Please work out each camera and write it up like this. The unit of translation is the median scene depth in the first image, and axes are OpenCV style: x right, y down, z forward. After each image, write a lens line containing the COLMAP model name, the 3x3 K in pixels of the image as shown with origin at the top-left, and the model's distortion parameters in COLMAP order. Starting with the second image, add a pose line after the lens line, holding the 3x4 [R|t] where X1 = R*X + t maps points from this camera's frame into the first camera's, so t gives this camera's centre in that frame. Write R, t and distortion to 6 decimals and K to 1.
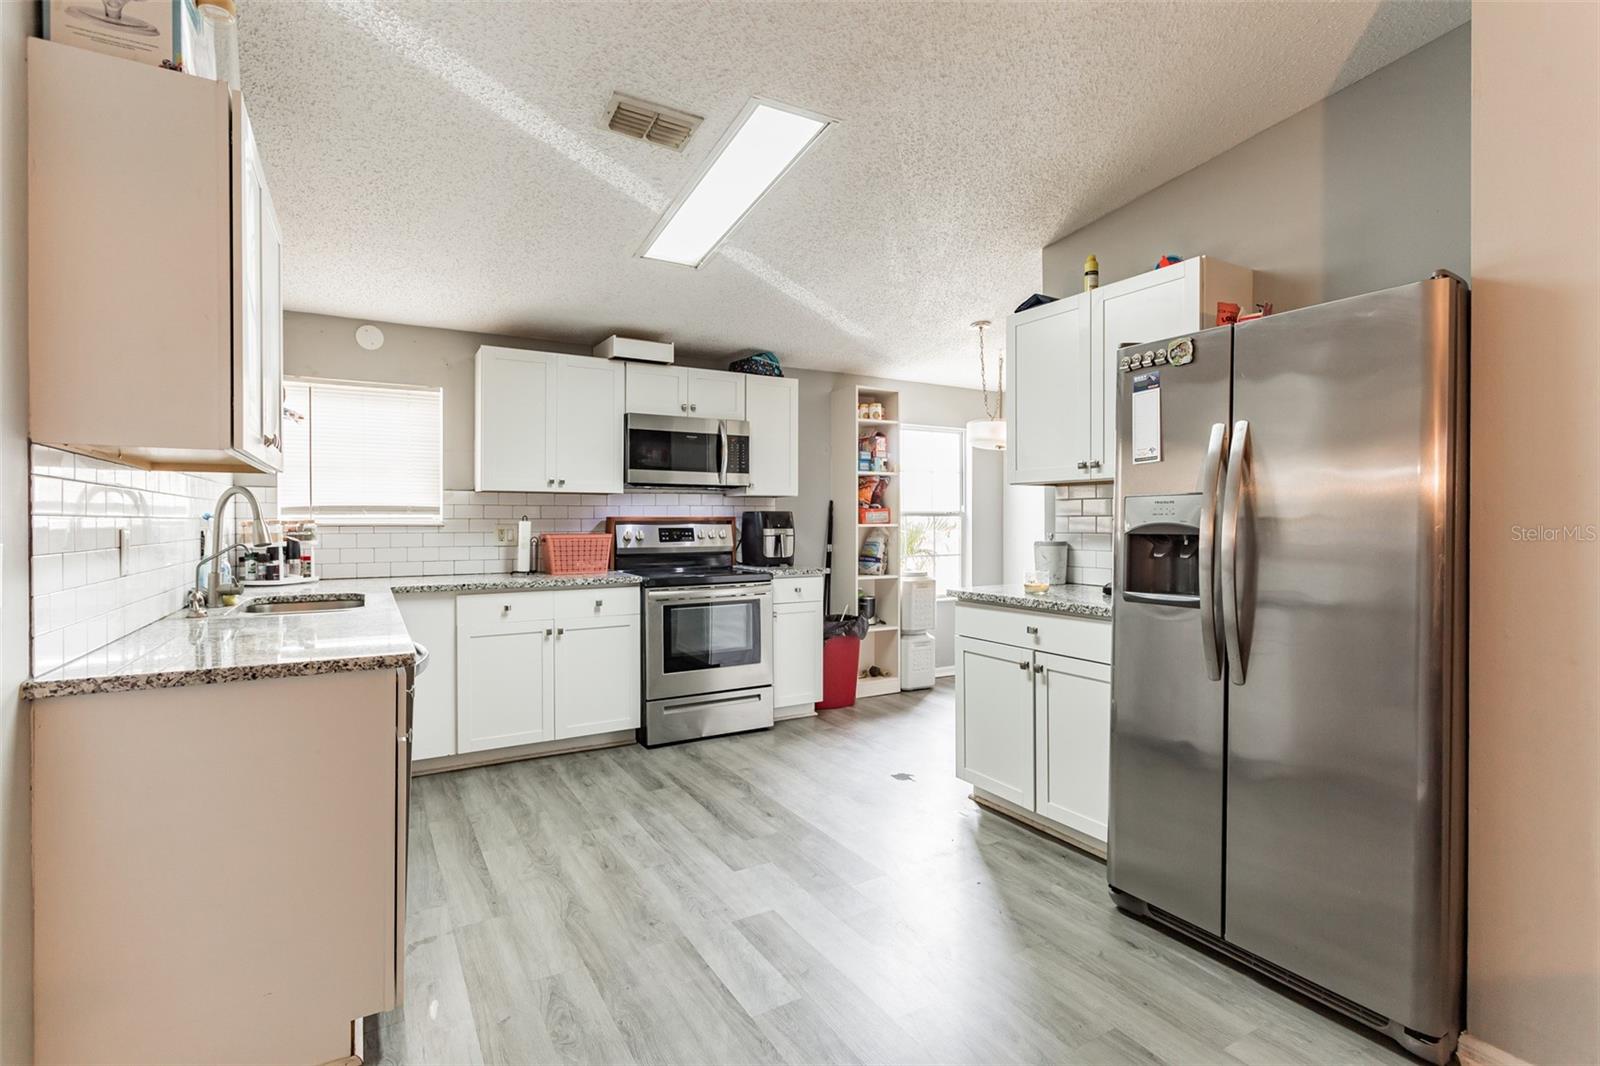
lens RADIAL K [[761.8, 0, 796.7], [0, 761.8, 523.5], [0, 0, 1]] dist [0.001309, 0.000351]
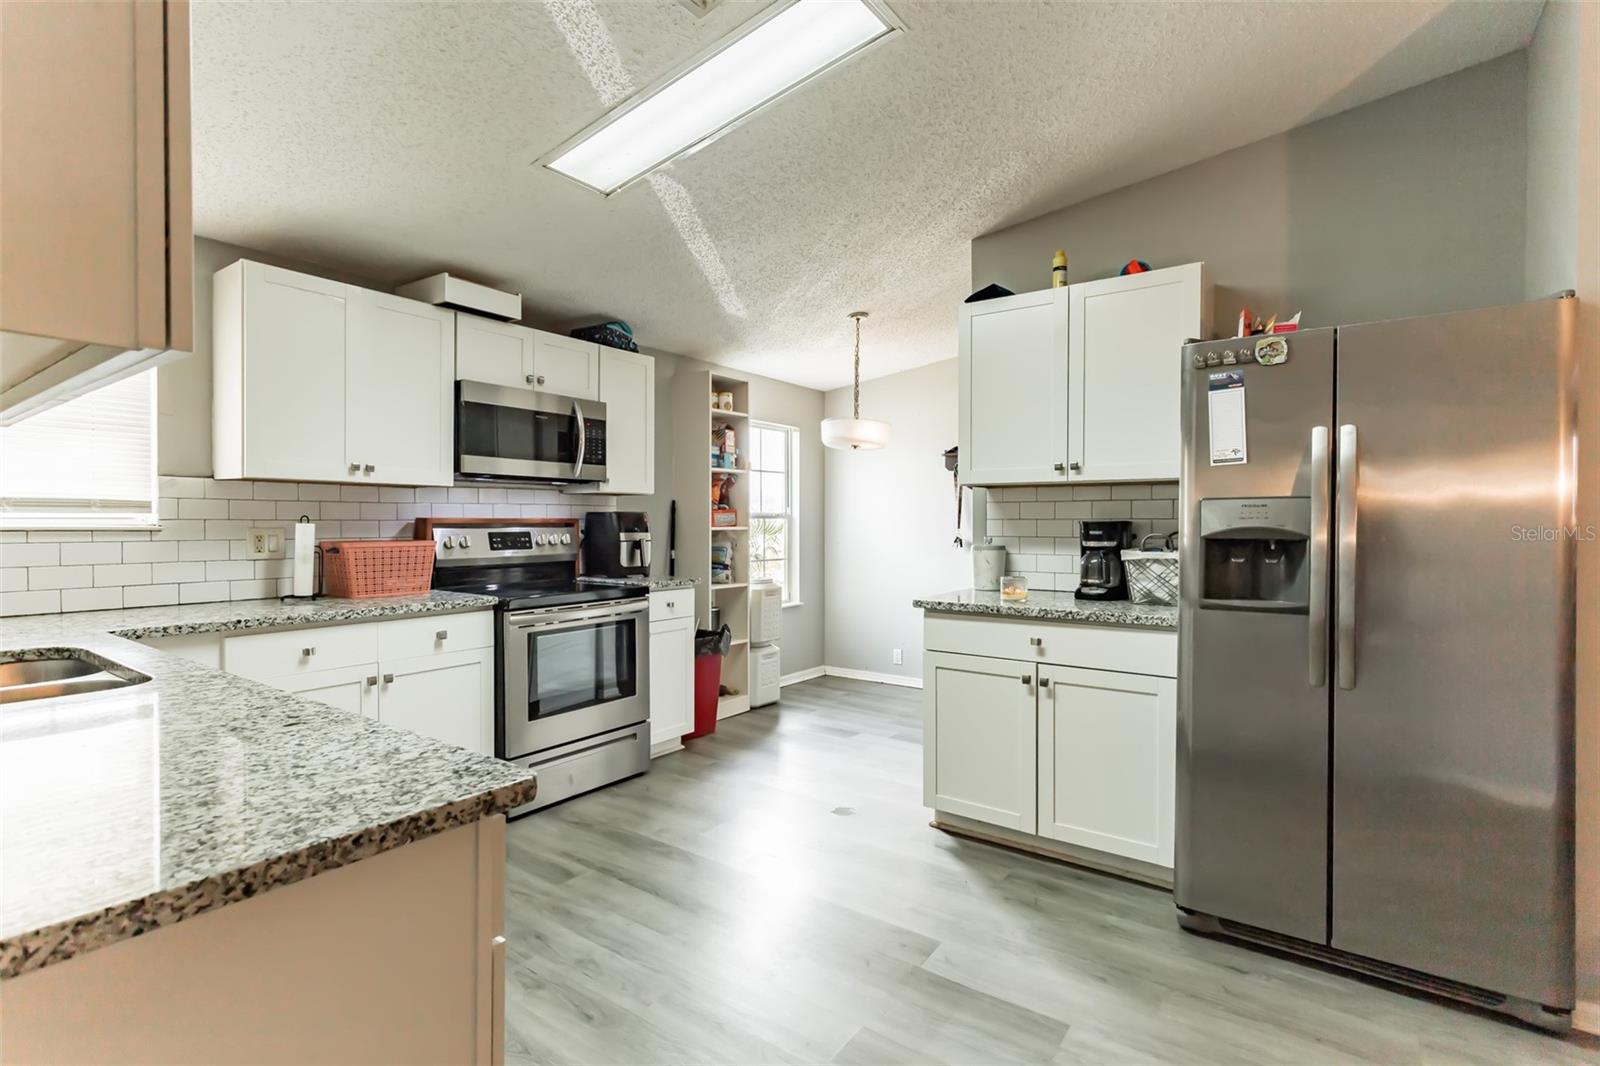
lens RADIAL K [[759.2, 0, 803.5], [0, 759.2, 531.6], [0, 0, 1]] dist [0.002630, 0.000337]
pose [[0.913872, -0.003007, 0.405990, -0.227428], [-0.000379, 0.999966, 0.008259, -0.001538], [-0.406001, -0.007701, 0.913840, 0.184033]]
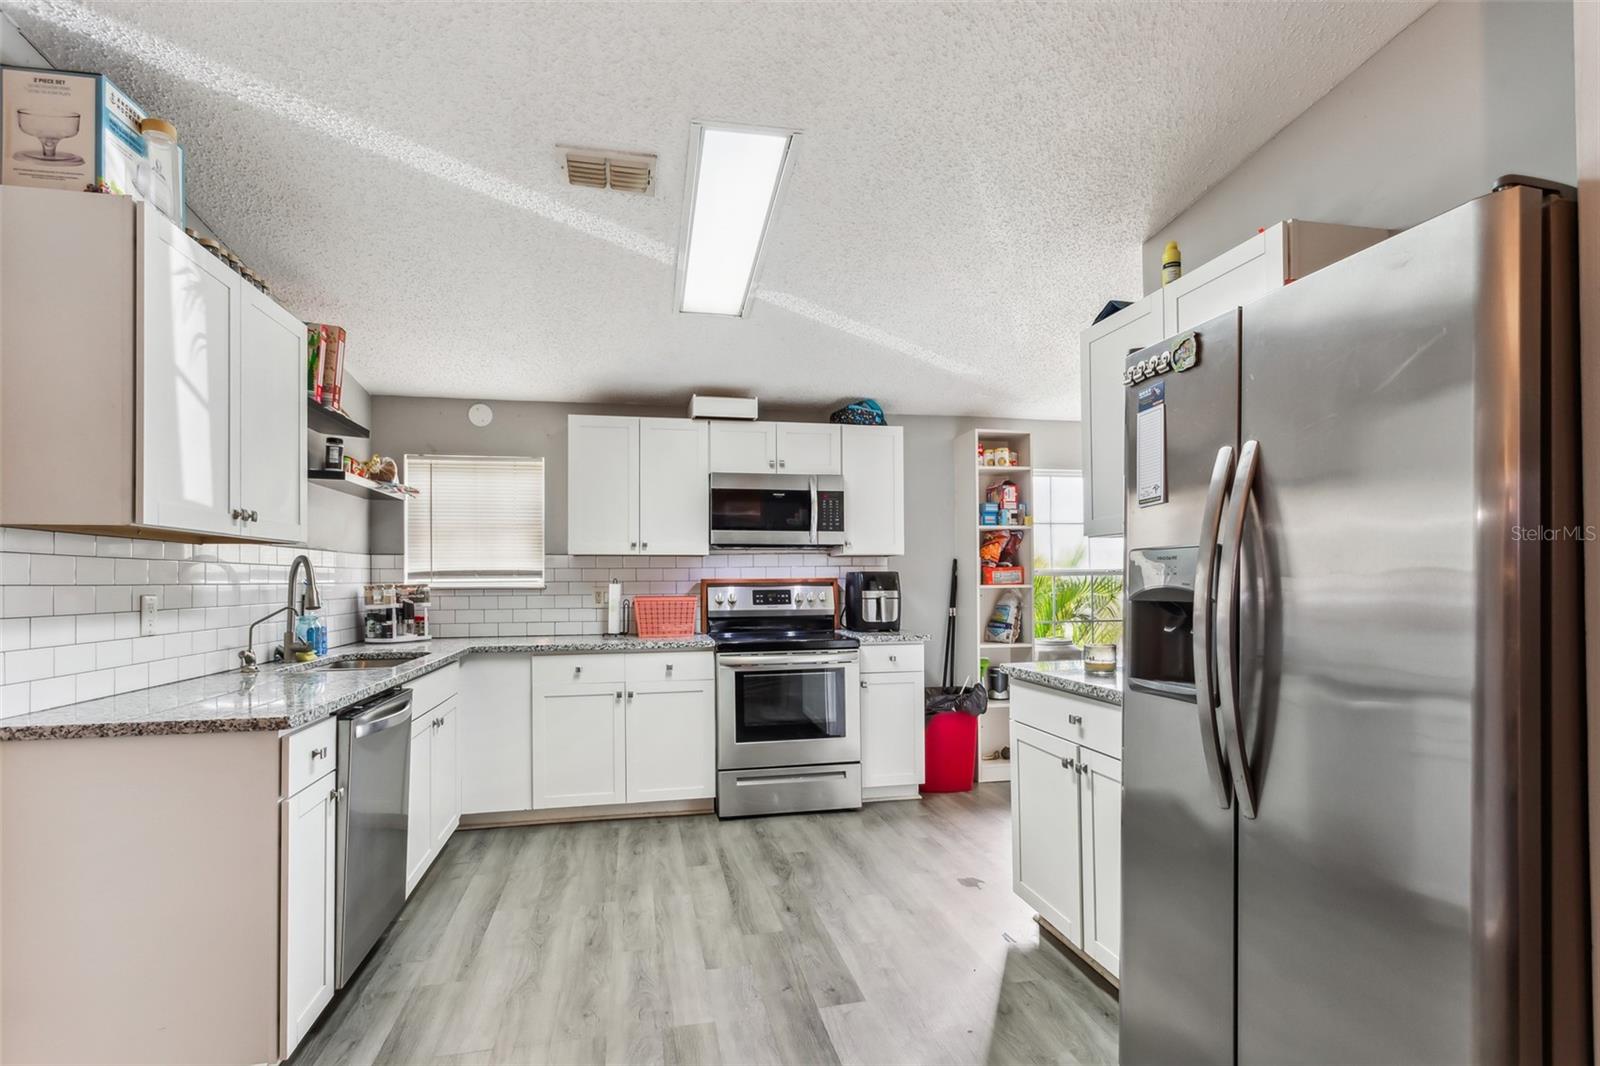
lens RADIAL K [[778.4, 0, 787.4], [0, 778.4, 569.2], [0, 0, 1]] dist [0.001019, 0.000521]
pose [[0.947953, -0.010429, -0.318240, 0.196728], [0.004822, 0.999819, -0.018402, -0.002658], [0.318374, 0.015909, 0.947832, 0.089829]]
